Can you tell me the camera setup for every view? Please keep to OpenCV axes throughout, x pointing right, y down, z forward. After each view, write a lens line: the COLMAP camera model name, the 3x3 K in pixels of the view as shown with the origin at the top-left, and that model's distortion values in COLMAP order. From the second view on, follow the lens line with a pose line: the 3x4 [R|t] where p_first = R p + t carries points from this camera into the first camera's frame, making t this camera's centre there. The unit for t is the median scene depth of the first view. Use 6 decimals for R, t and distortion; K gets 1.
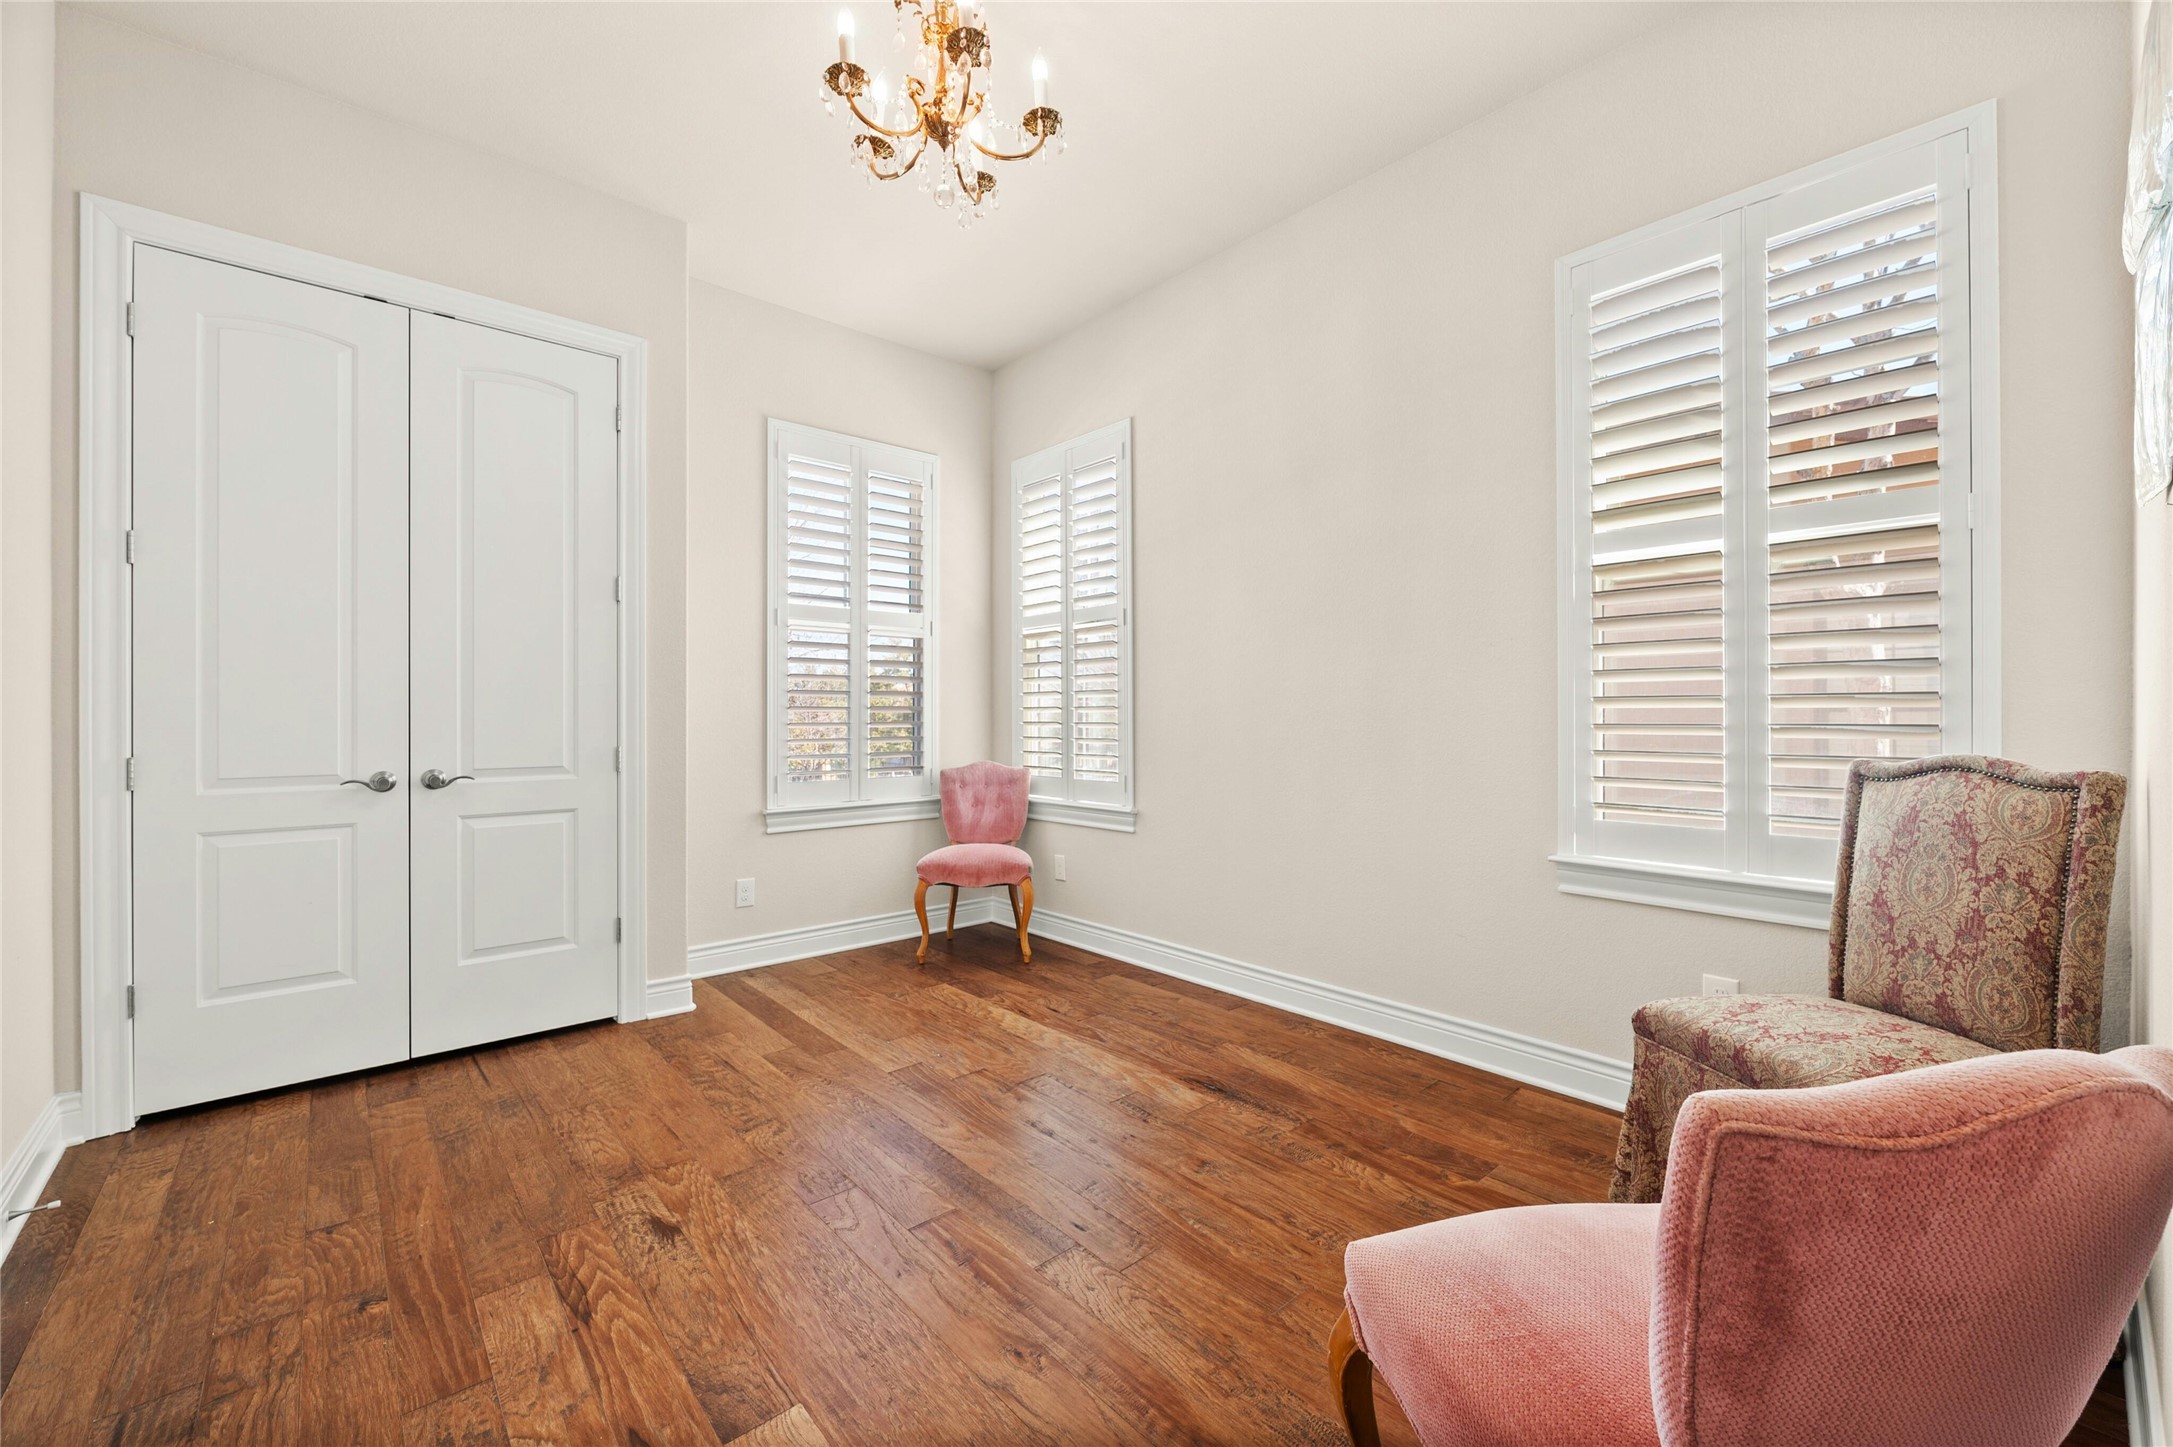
lens RADIAL K [[868.2, 0, 1096.8], [0, 868.2, 714.8], [0, 0, 1]] dist [-0.000431, 0.000087]
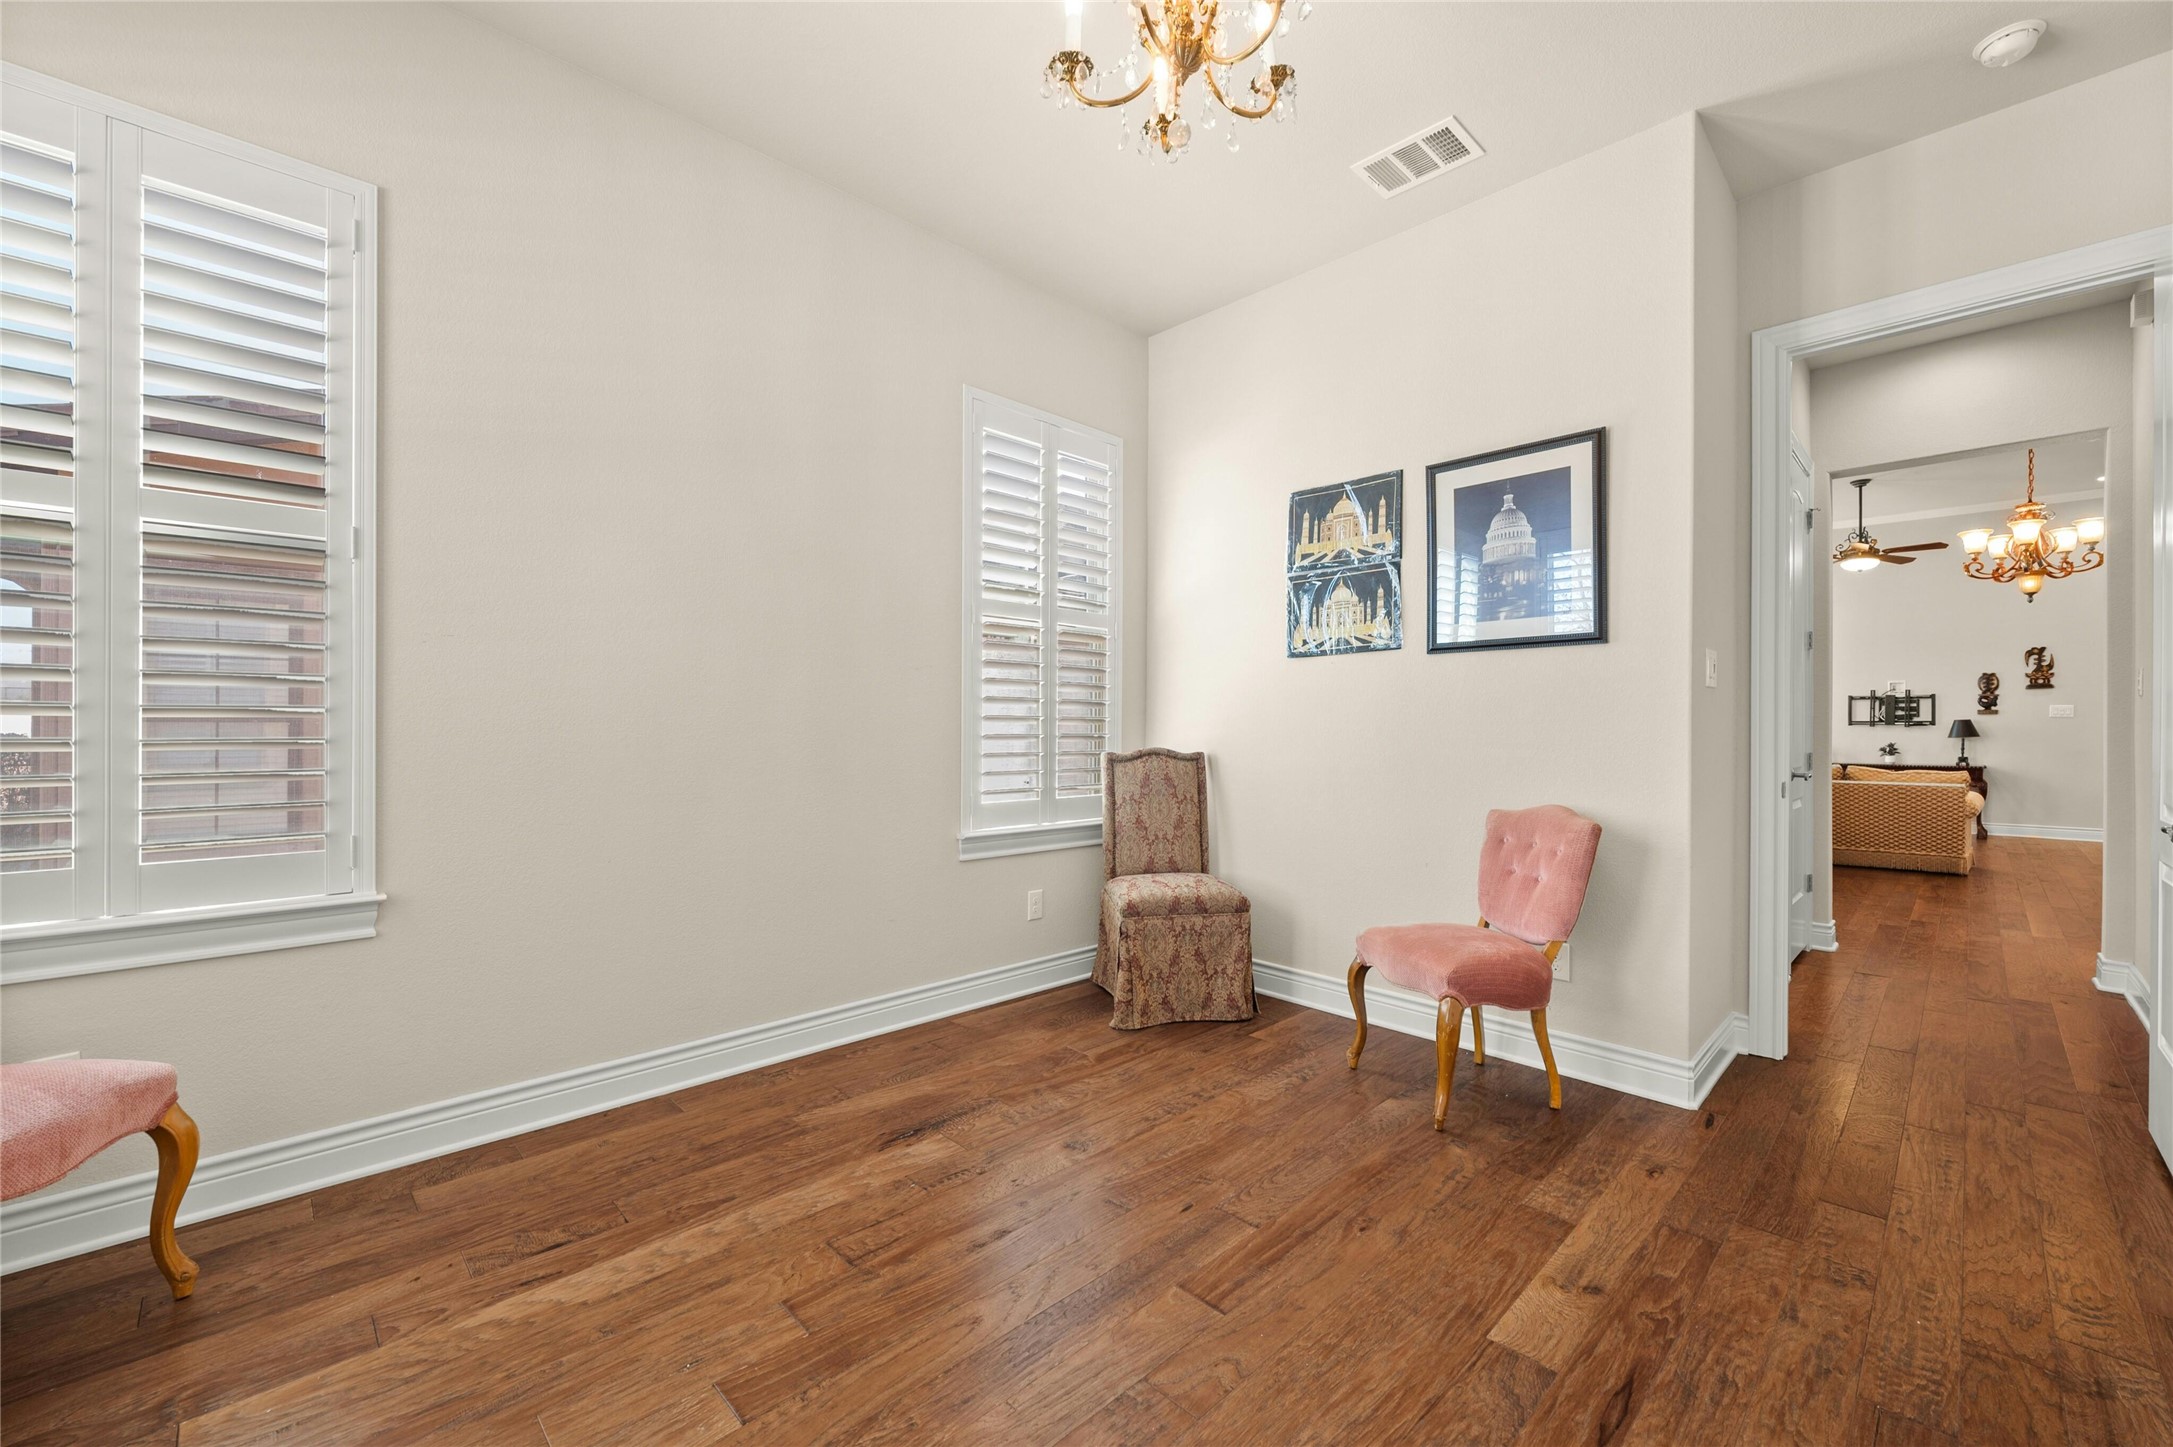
lens RADIAL K [[854.3, 0, 1086.4], [0, 854.3, 725.3], [0, 0, 1]] dist [-0.007414, -0.000225]
pose [[-0.032988, 0.005351, 0.999441, -0.789275], [-0.003562, 0.999979, -0.005472, 0.001415], [-0.999449, -0.003740, -0.032968, 0.858252]]
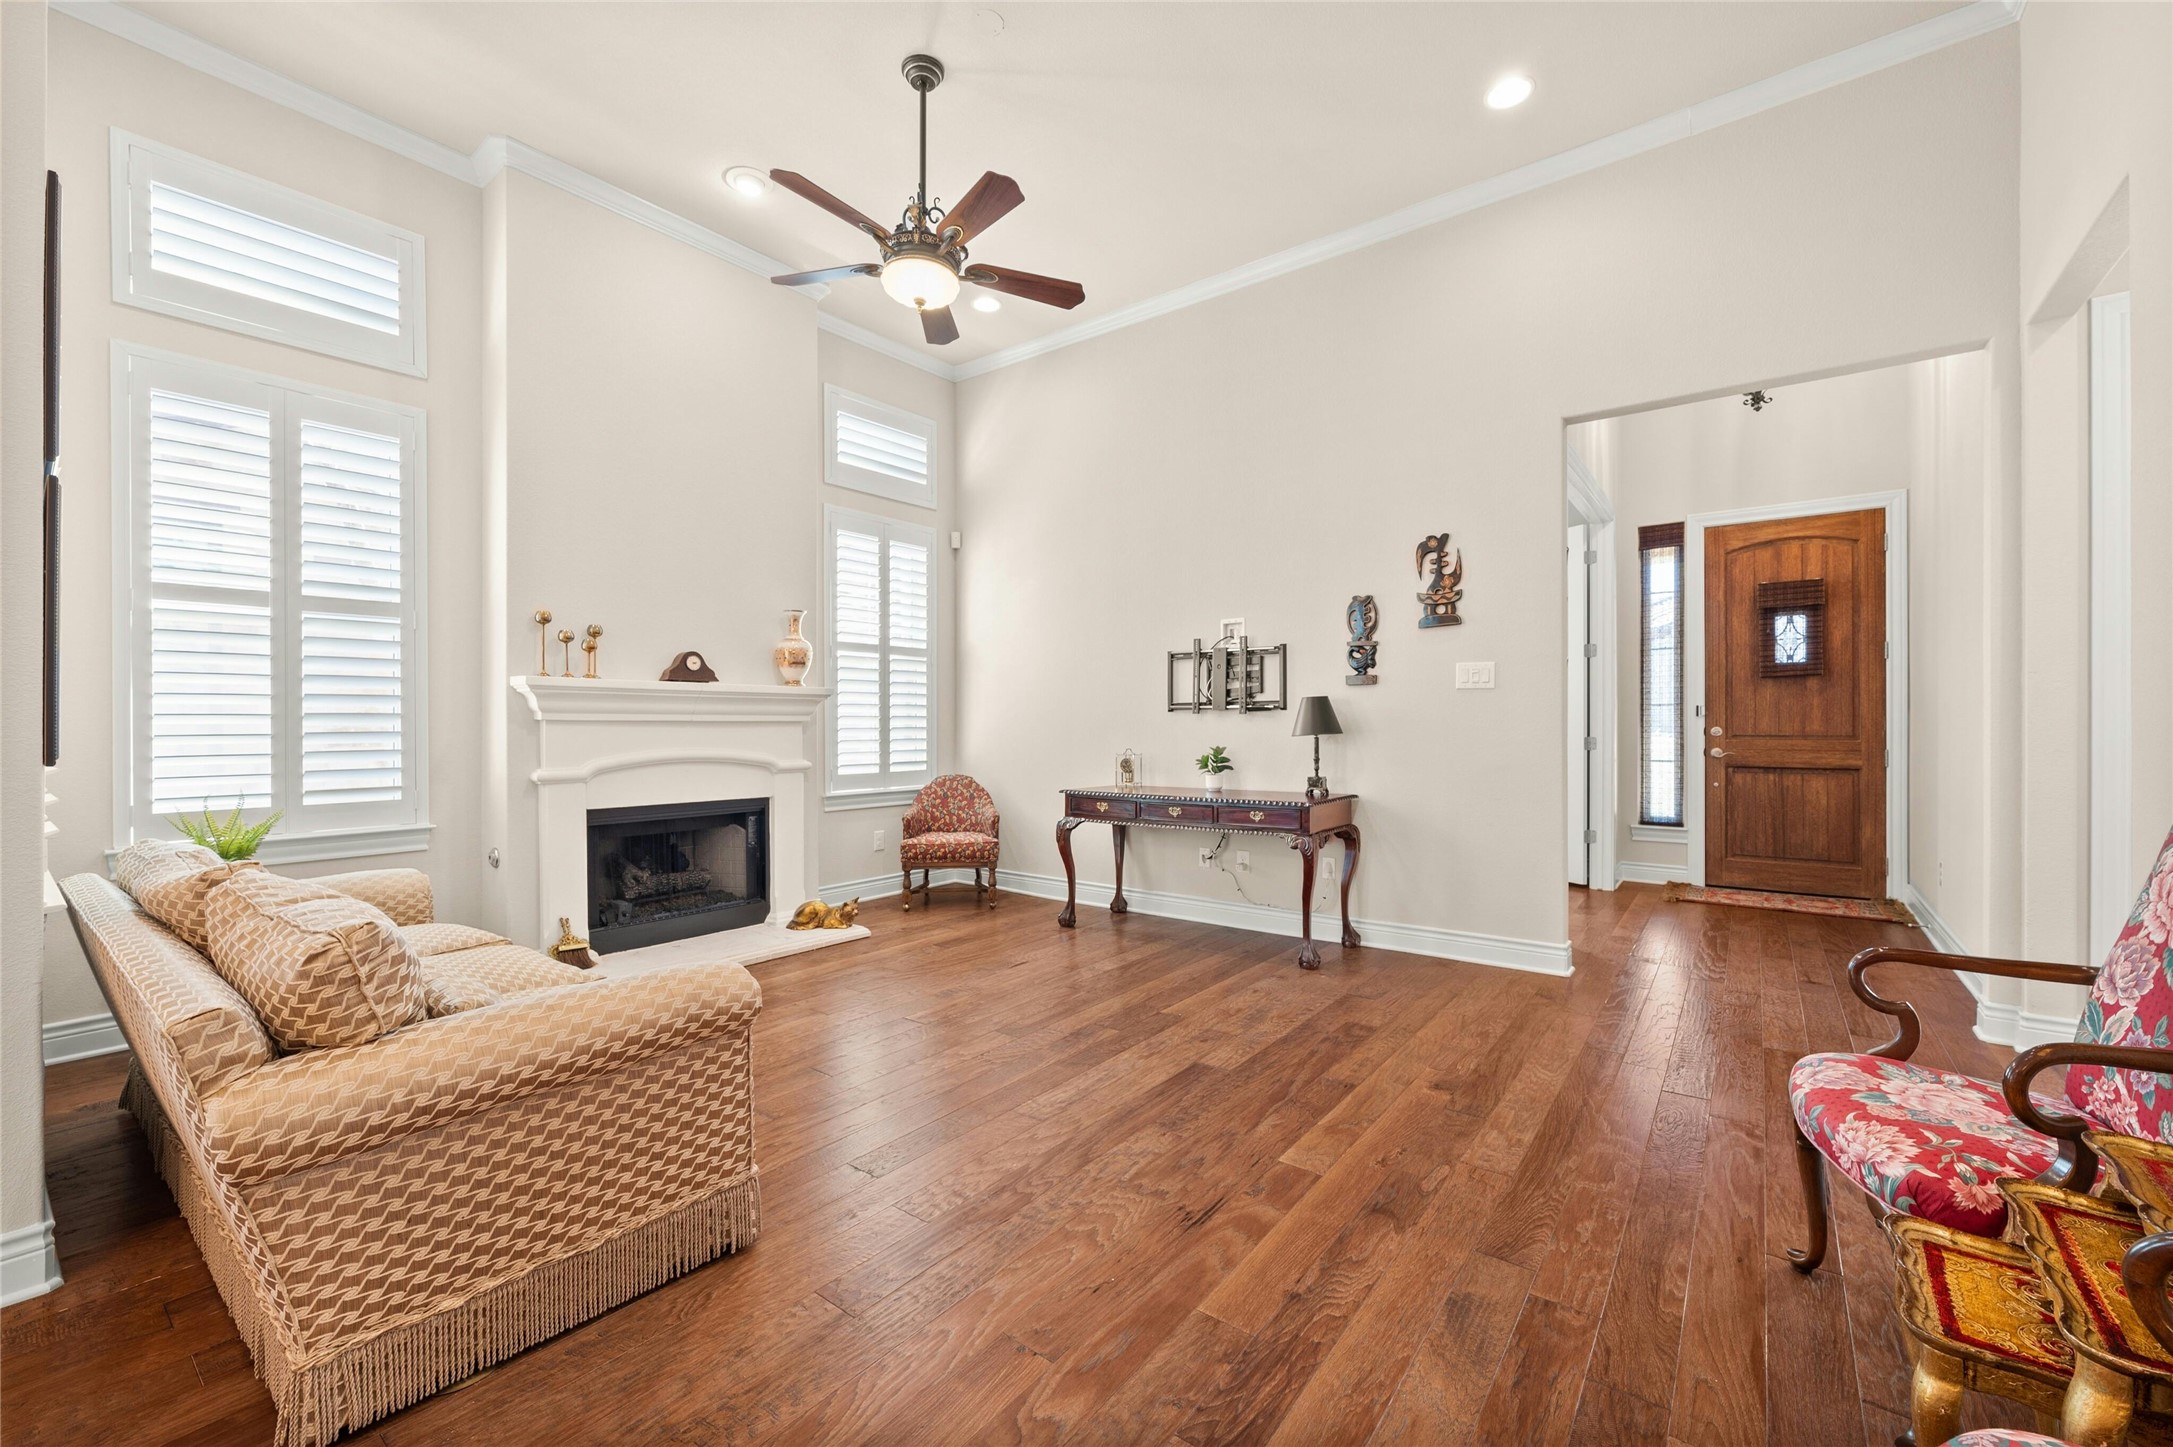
lens RADIAL K [[874.5, 0, 1085.6], [0, 874.5, 725.5], [0, 0, 1]] dist [-0.002790, -0.000058]
pose [[-0.180665, 0.001580, 0.983543, 0.638735], [0.005917, 0.999982, -0.000519, -0.000260], [-0.983527, 0.005726, -0.180672, -1.505452]]
